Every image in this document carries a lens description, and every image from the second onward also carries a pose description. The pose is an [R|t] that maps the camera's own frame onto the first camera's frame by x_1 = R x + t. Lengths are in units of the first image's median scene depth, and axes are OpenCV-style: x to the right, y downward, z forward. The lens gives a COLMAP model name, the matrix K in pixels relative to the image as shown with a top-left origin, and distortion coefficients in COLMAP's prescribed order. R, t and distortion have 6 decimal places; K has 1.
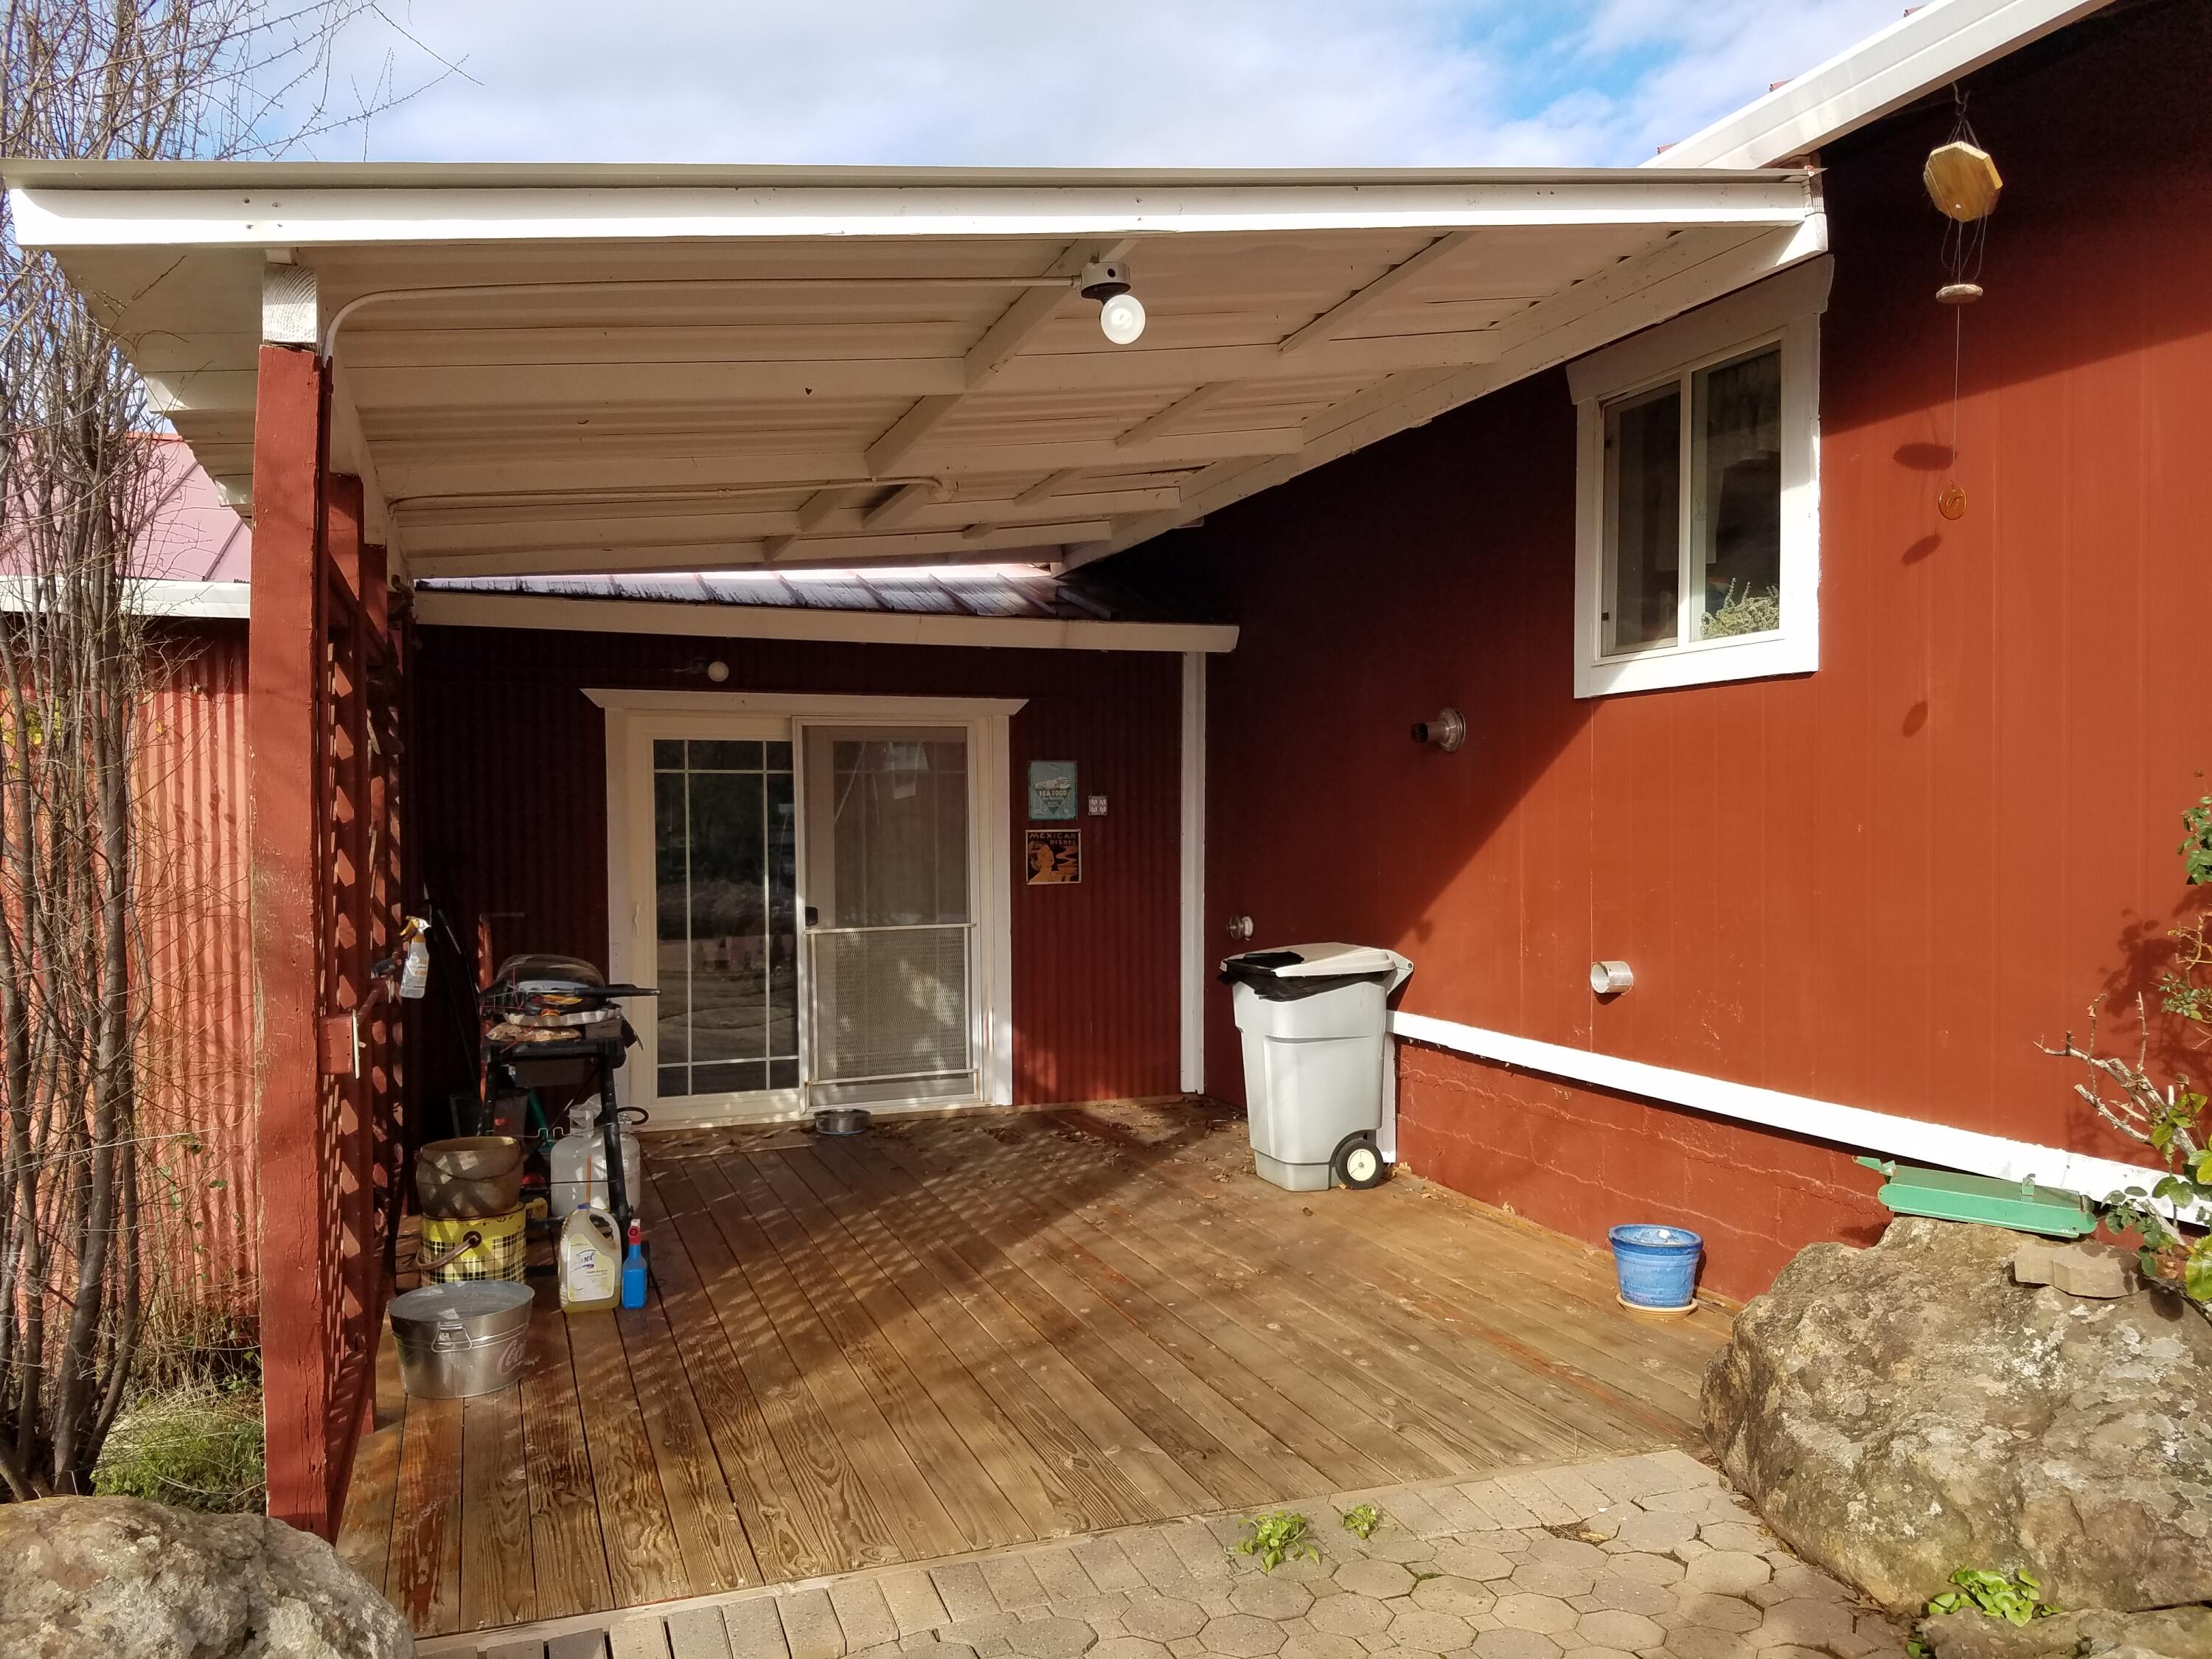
lens RADIAL K [[1747.3, 0, 1110.5], [0, 1747.3, 883.6], [0, 0, 1]] dist [0.251810, -0.636633]
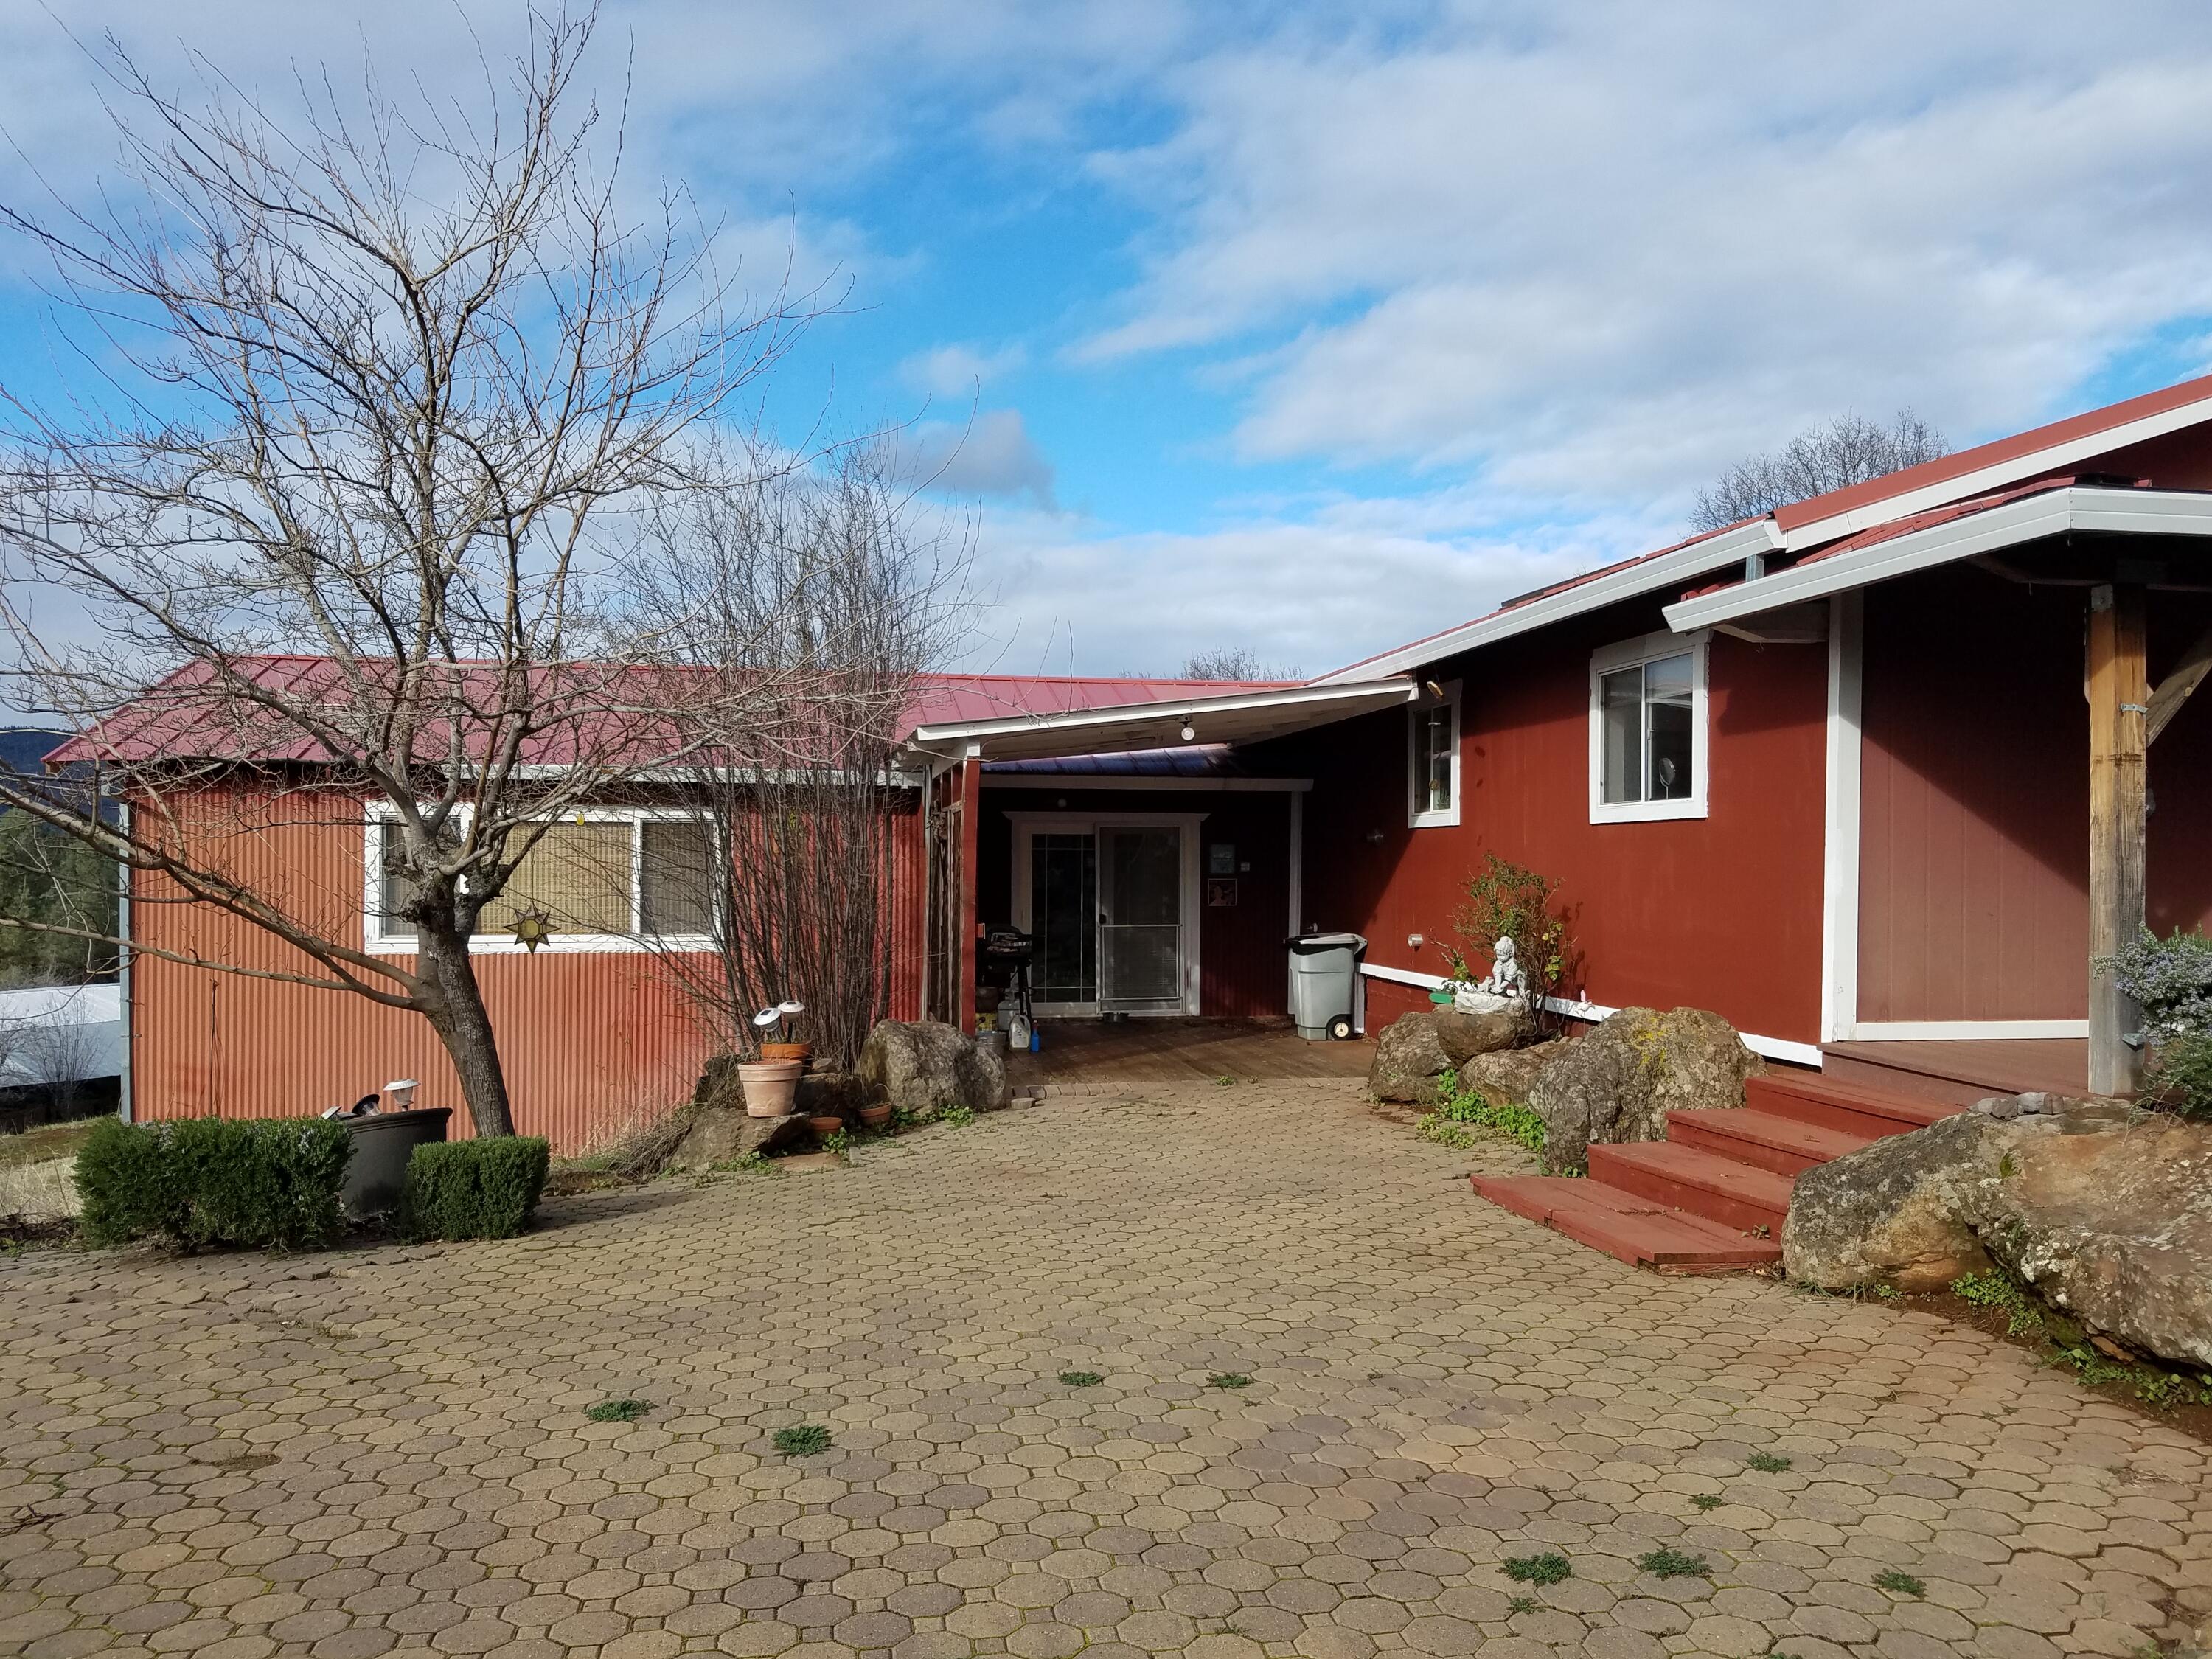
lens RADIAL K [[1769.6, 0, 1069.5], [0, 1769.6, 891.6], [0, 0, 1]] dist [0.227673, -0.333463]
pose [[0.981278, 0.015439, -0.191978, 0.225110], [-0.020003, 0.999561, -0.021860, 0.038542], [0.191556, 0.025290, 0.981156, -1.236550]]
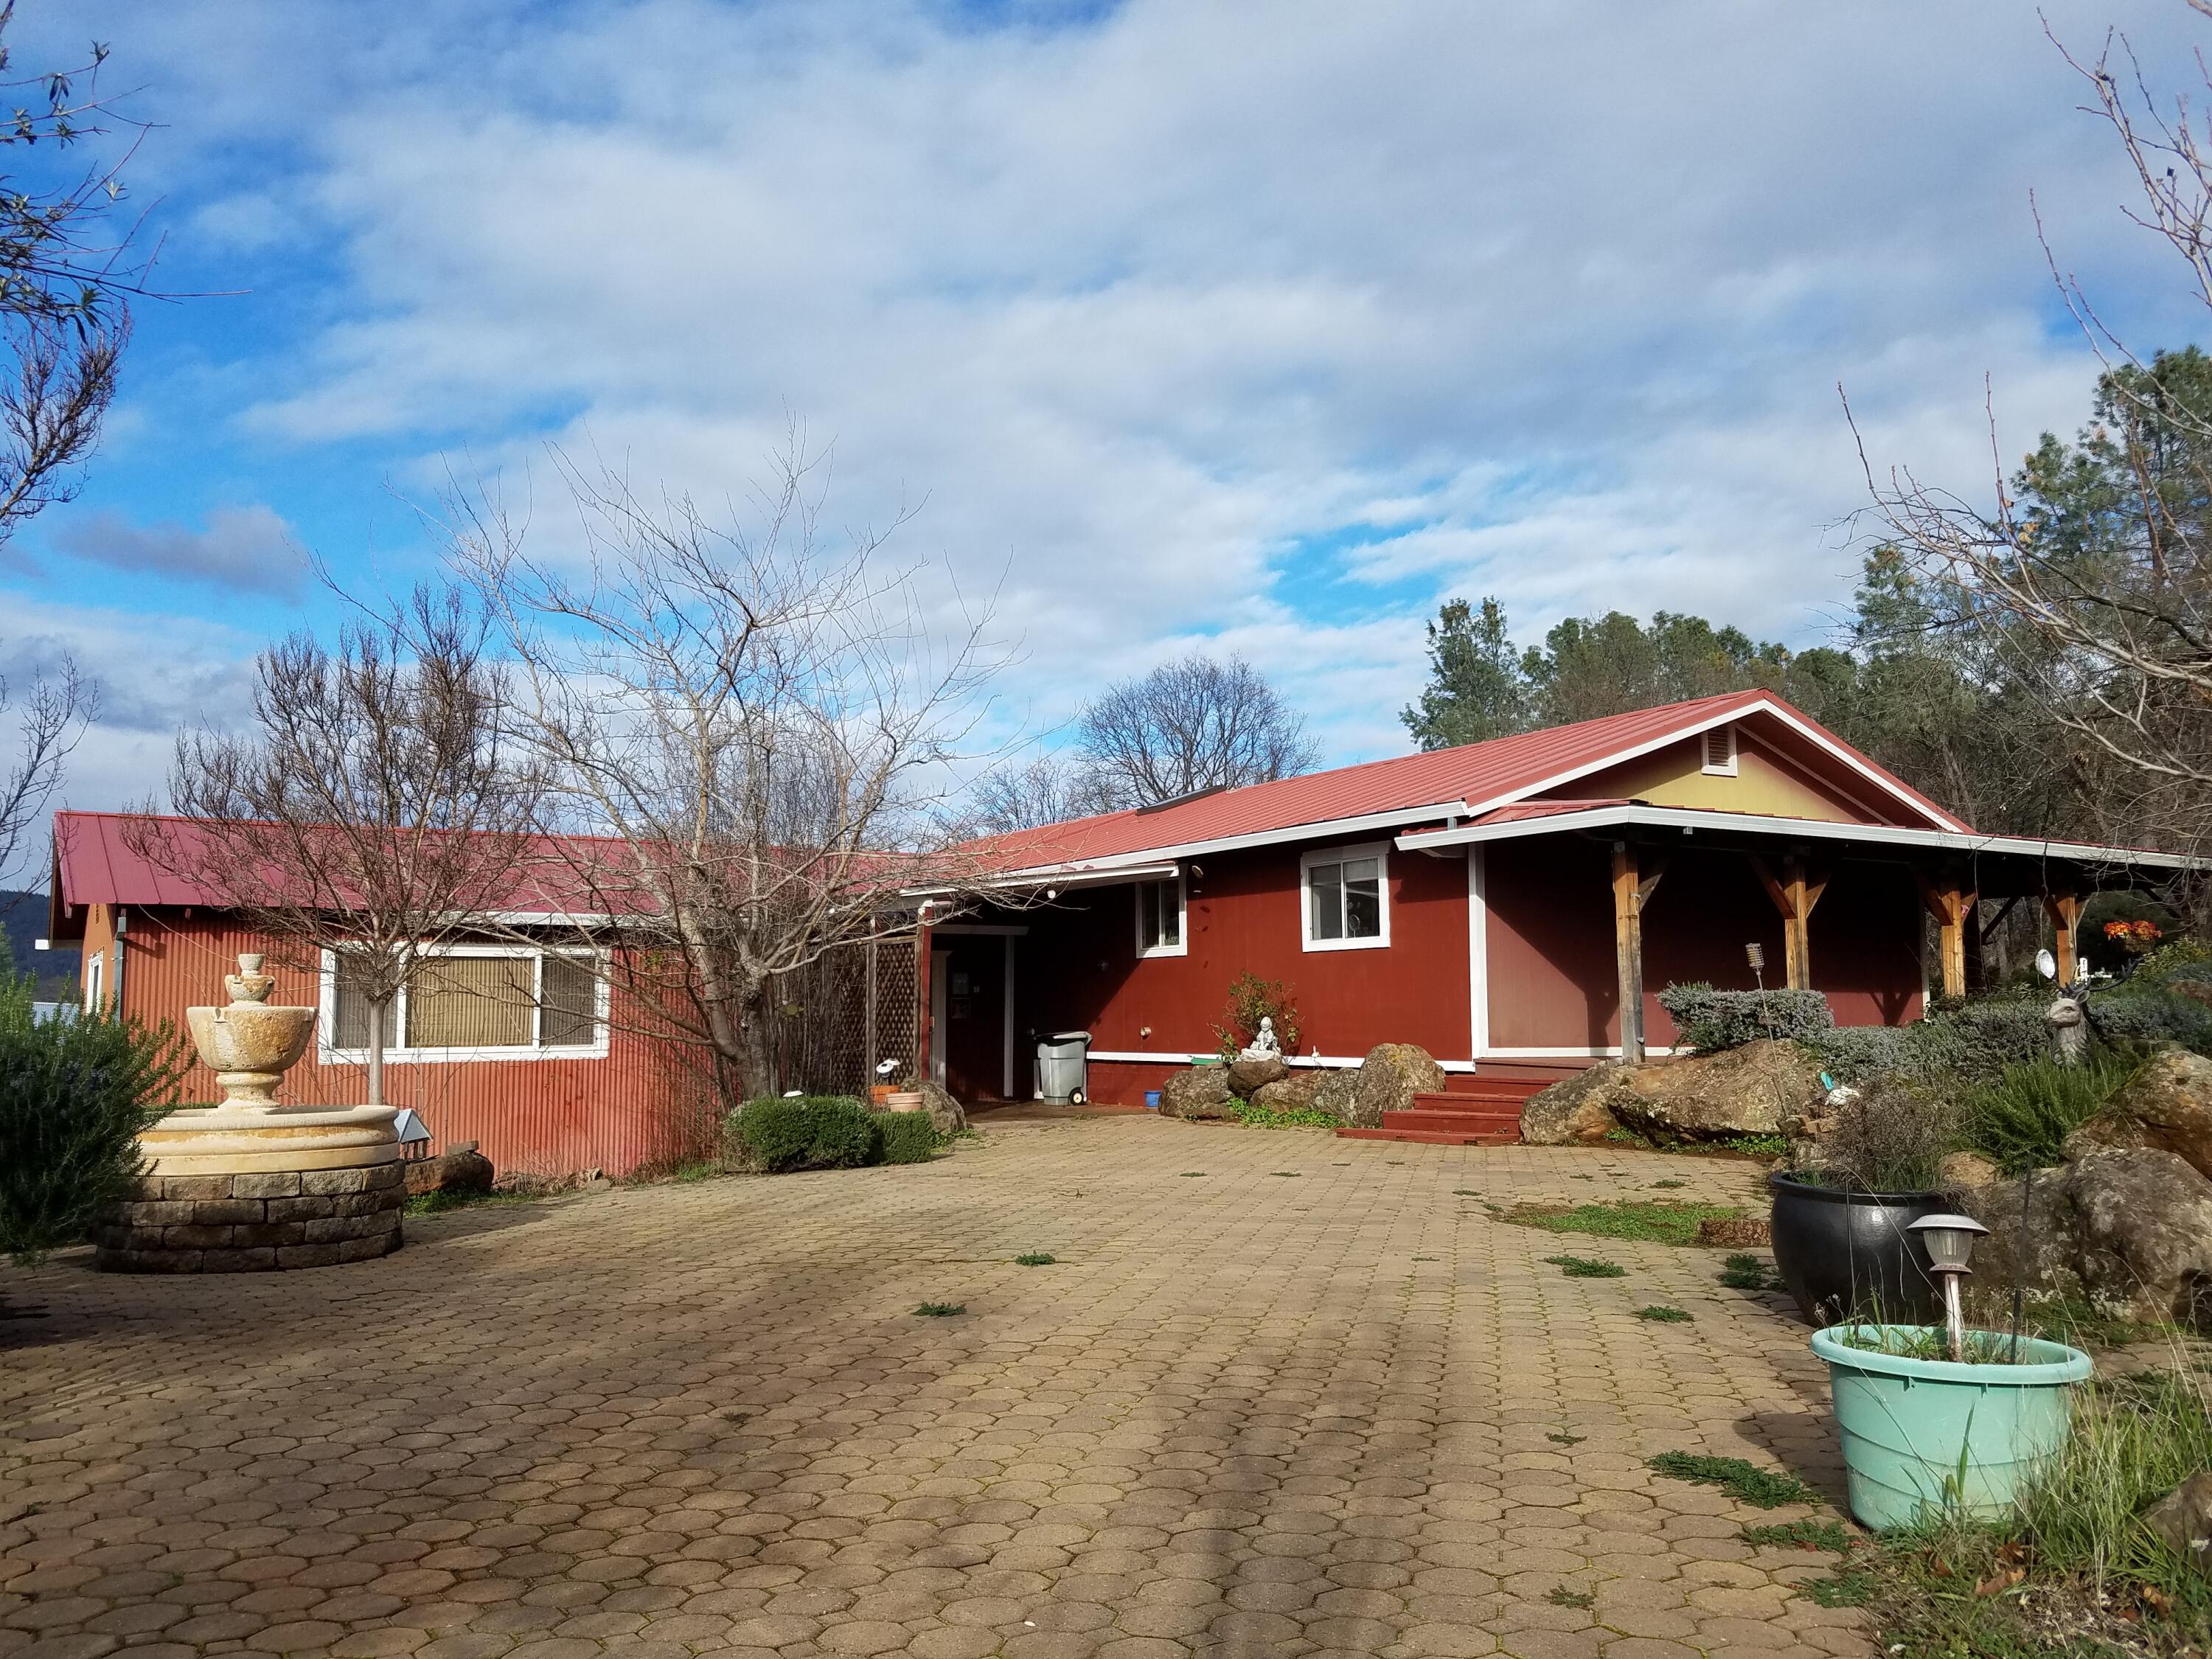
lens RADIAL K [[1769.6, 0, 1069.5], [0, 1769.6, 891.6], [0, 0, 1]] dist [0.227673, -0.333463]
pose [[0.982486, 0.014592, 0.185766, -0.469955], [0.006639, 0.993555, -0.113158, 0.145394], [-0.186219, 0.112409, 0.976057, -2.161732]]
